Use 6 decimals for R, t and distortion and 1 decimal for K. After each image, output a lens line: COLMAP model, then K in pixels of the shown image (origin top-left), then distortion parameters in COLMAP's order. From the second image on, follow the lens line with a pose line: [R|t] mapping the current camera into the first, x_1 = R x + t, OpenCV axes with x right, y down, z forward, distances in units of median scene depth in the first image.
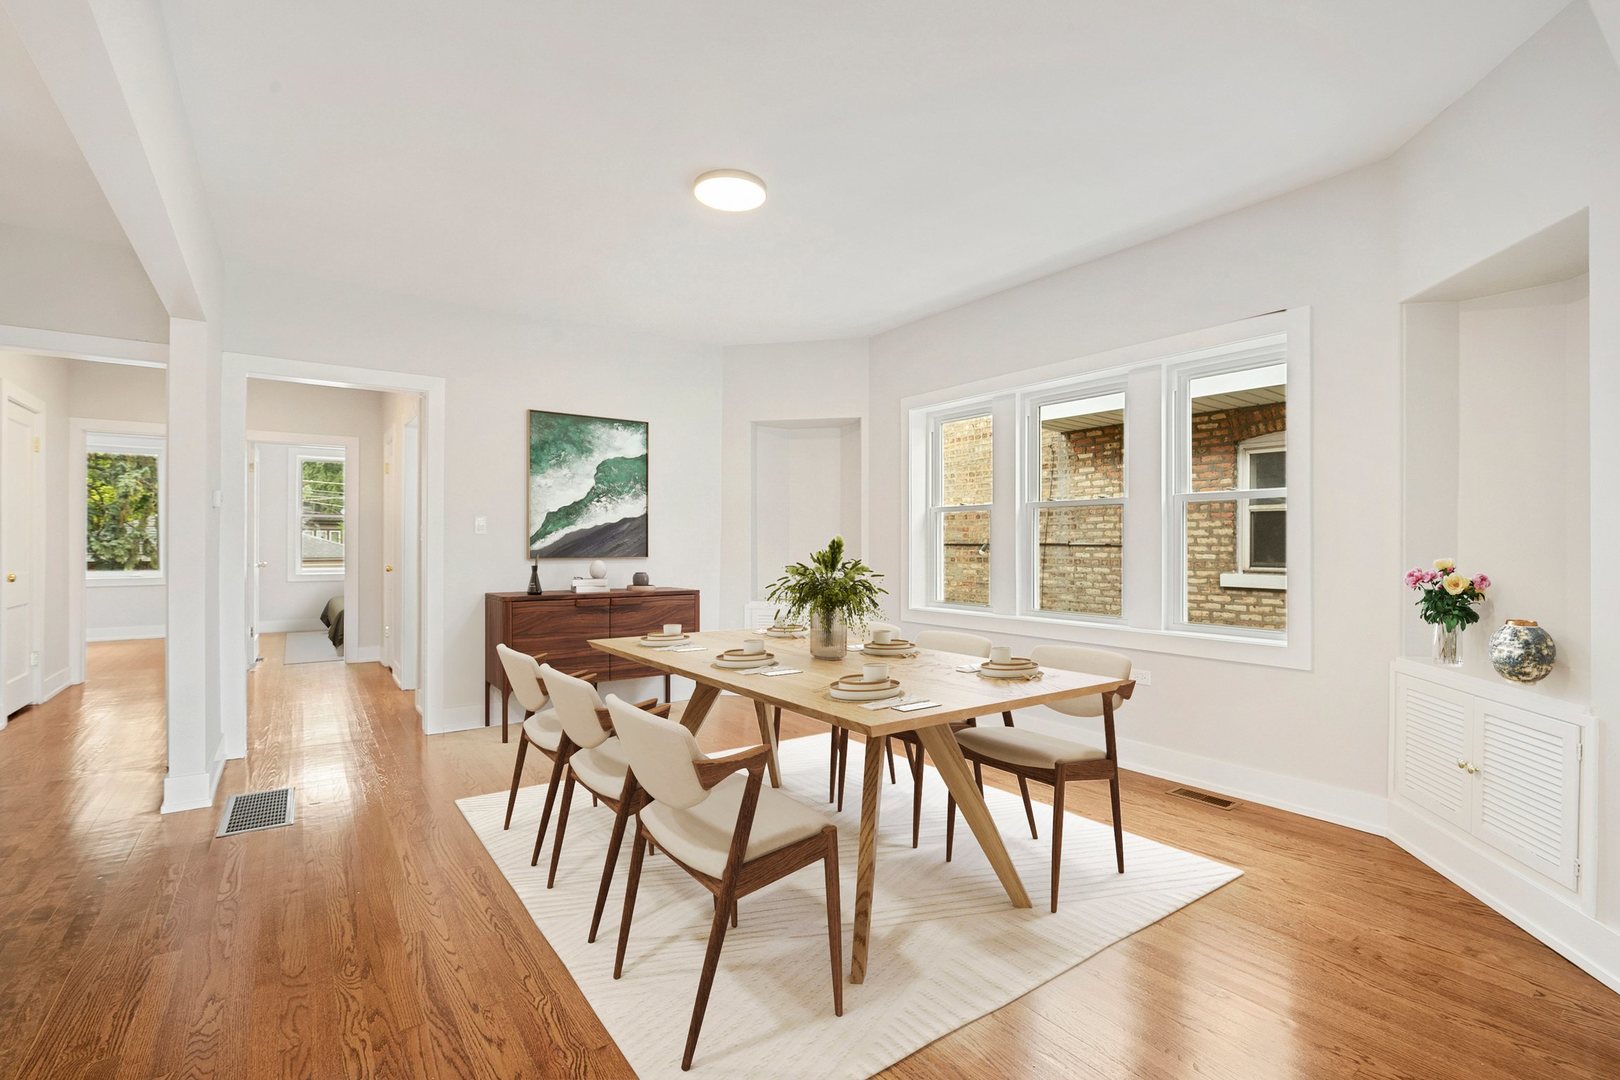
lens RADIAL K [[753.1, 0, 821.0], [0, 753.1, 544.9], [0, 0, 1]] dist [-0.005980, -0.000290]
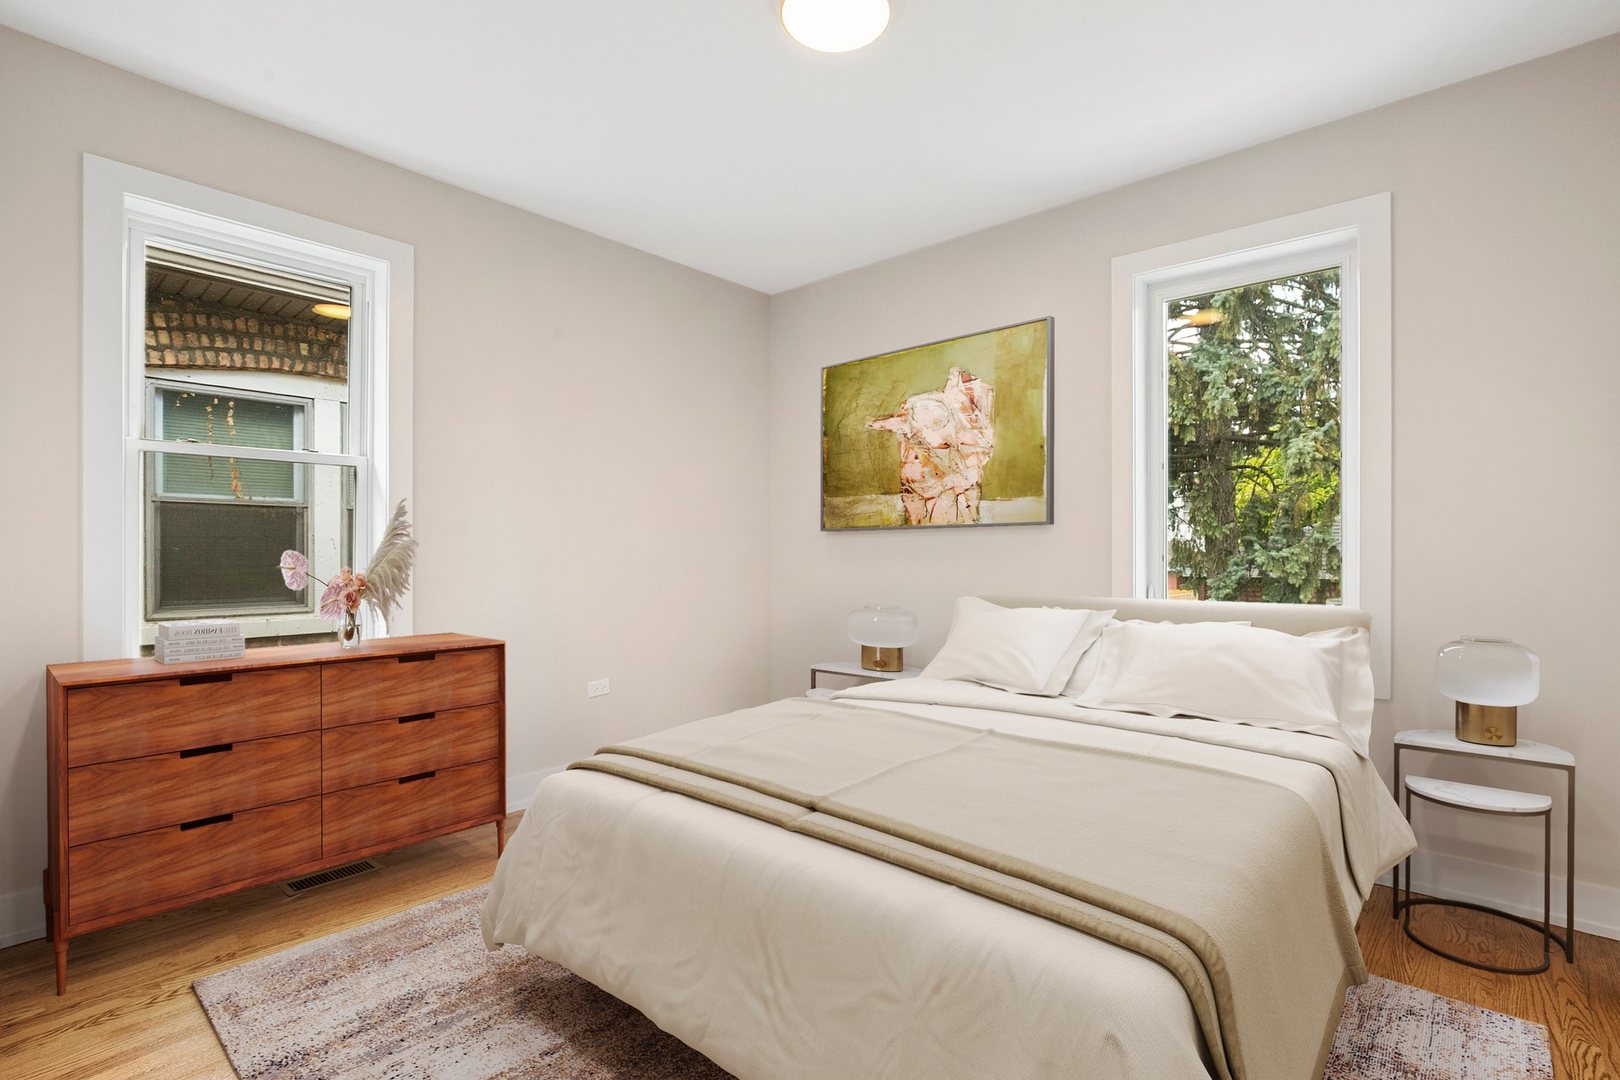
lens RADIAL K [[753.1, 0, 814.7], [0, 753.1, 549.0], [0, 0, 1]] dist [-0.005980, -0.000290]
pose [[0.231763, -0.001756, -0.972771, -0.417937], [-0.006759, 0.999971, -0.003415, -0.000778], [0.972749, 0.007366, 0.231744, 0.465152]]
